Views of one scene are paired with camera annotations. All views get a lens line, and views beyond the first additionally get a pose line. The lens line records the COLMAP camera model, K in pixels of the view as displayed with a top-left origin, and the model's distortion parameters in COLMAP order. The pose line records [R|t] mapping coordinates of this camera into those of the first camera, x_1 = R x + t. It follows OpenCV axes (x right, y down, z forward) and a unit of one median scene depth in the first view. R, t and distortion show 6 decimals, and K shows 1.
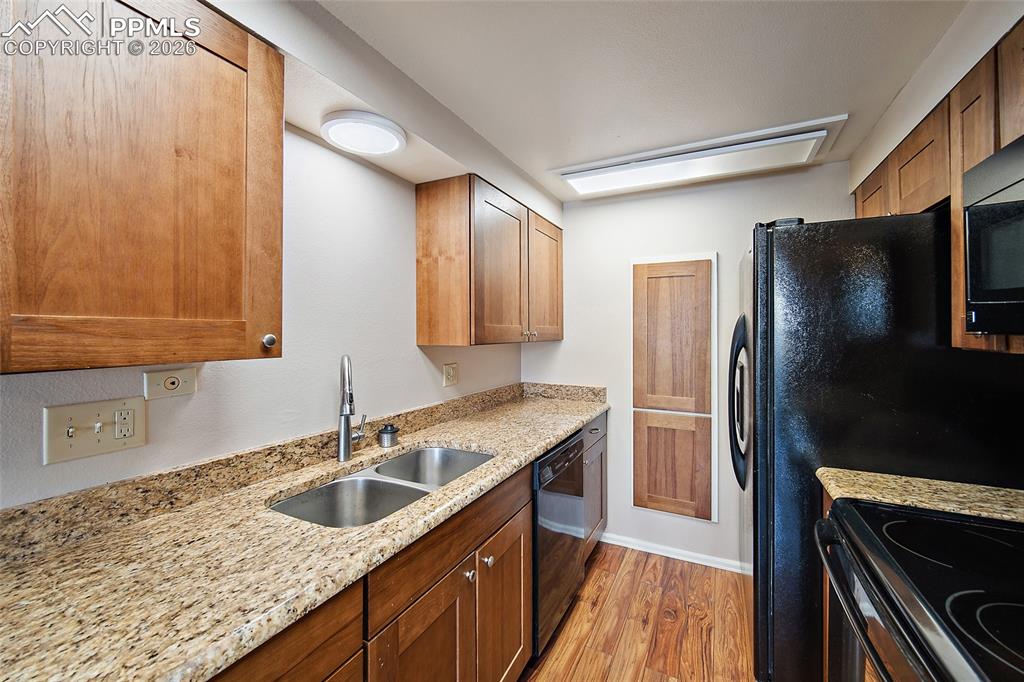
lens RADIAL K [[406.7, 0, 514.4], [0, 406.7, 329.8], [0, 0, 1]] dist [-0.001443, 0.000003]
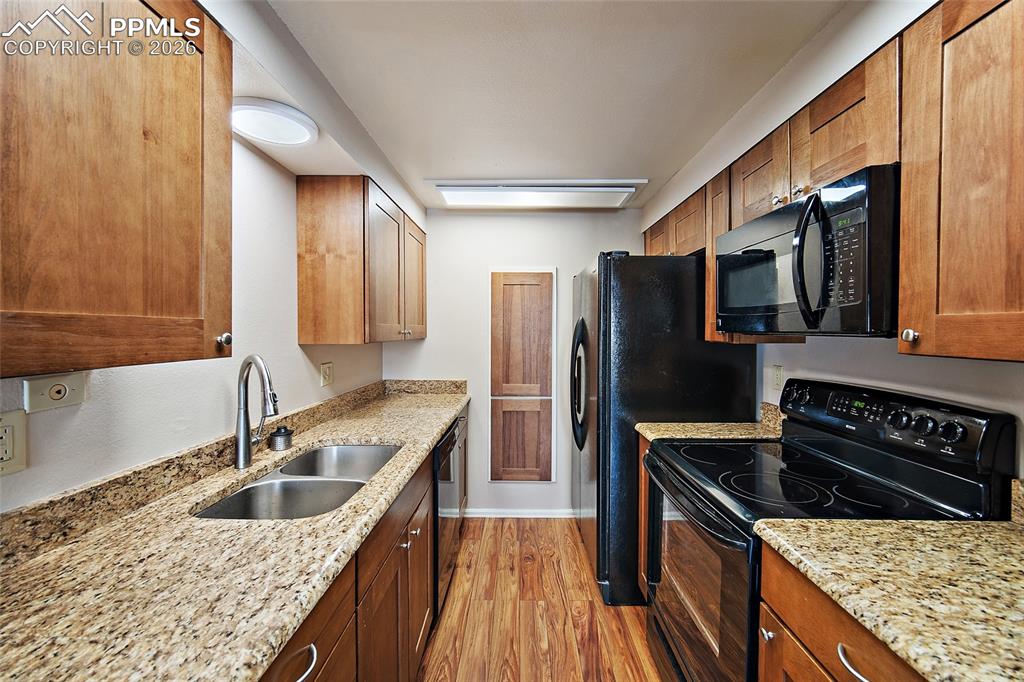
lens RADIAL K [[404.7, 0, 512.8], [0, 404.7, 335.1], [0, 0, 1]] dist [-0.000298, 0.000395]
pose [[0.900567, -0.002896, 0.434707, -0.197584], [-0.004611, 0.999858, 0.016212, -0.001110], [-0.434692, -0.016604, 0.900426, -0.078784]]
